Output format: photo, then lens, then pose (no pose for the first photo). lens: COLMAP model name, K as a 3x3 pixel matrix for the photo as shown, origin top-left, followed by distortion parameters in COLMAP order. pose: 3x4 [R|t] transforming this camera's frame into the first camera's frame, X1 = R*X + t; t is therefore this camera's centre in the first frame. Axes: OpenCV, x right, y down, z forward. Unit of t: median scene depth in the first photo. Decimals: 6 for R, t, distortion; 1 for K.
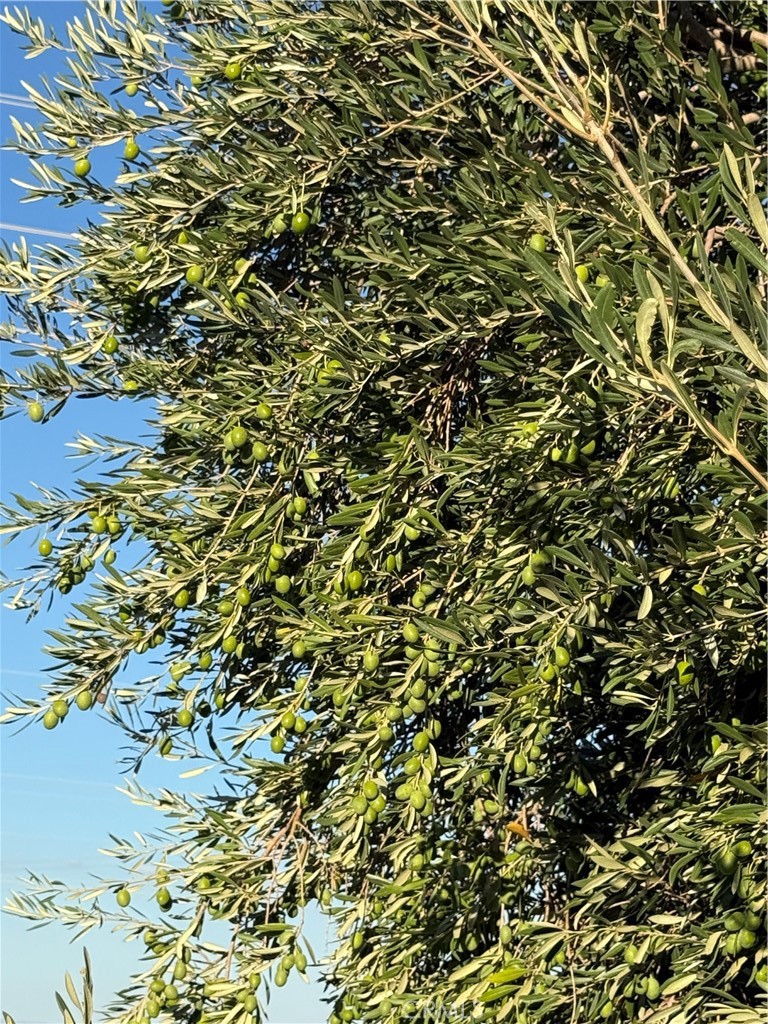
lens RADIAL K [[2357.0, 0, 384.0], [0, 2357.0, 512.0], [0, 0, 1]] dist [0.244234, -0.011946]
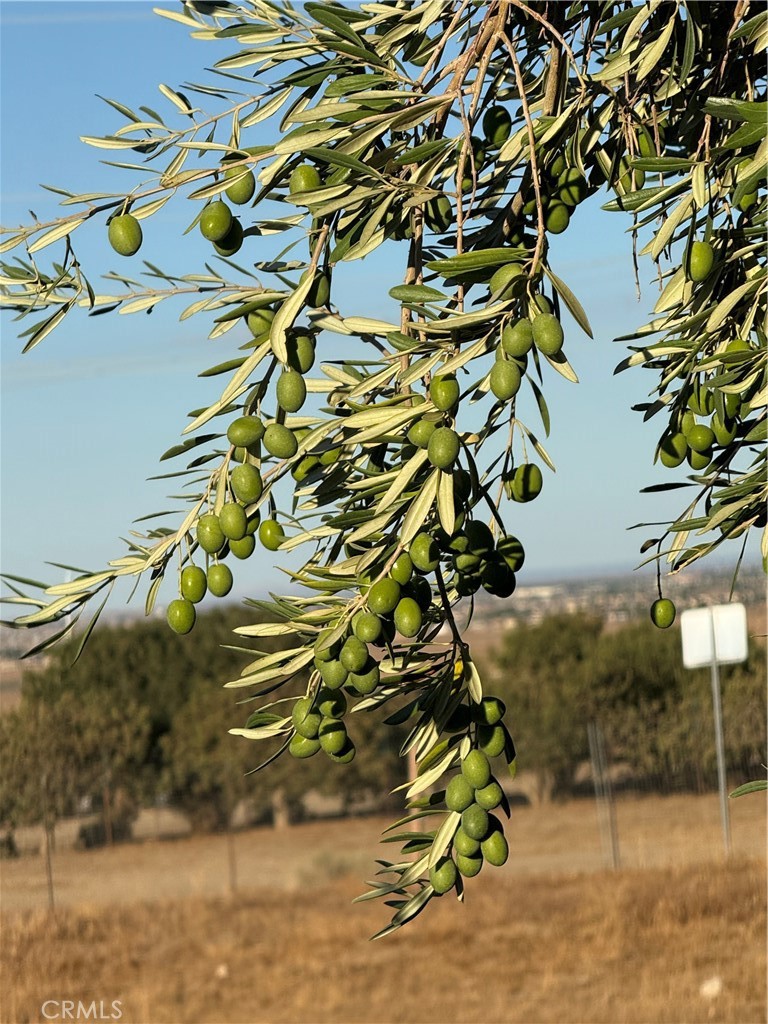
lens RADIAL K [[4025.2, 0, 384.0], [0, 4025.2, 512.0], [0, 0, 1]] dist [1.130139, 1.481373]
pose [[0.983785, -0.132049, -0.121369, 0.014590], [0.156499, 0.962575, 0.221264, 0.057155], [0.087609, -0.236670, 0.967632, 0.300782]]
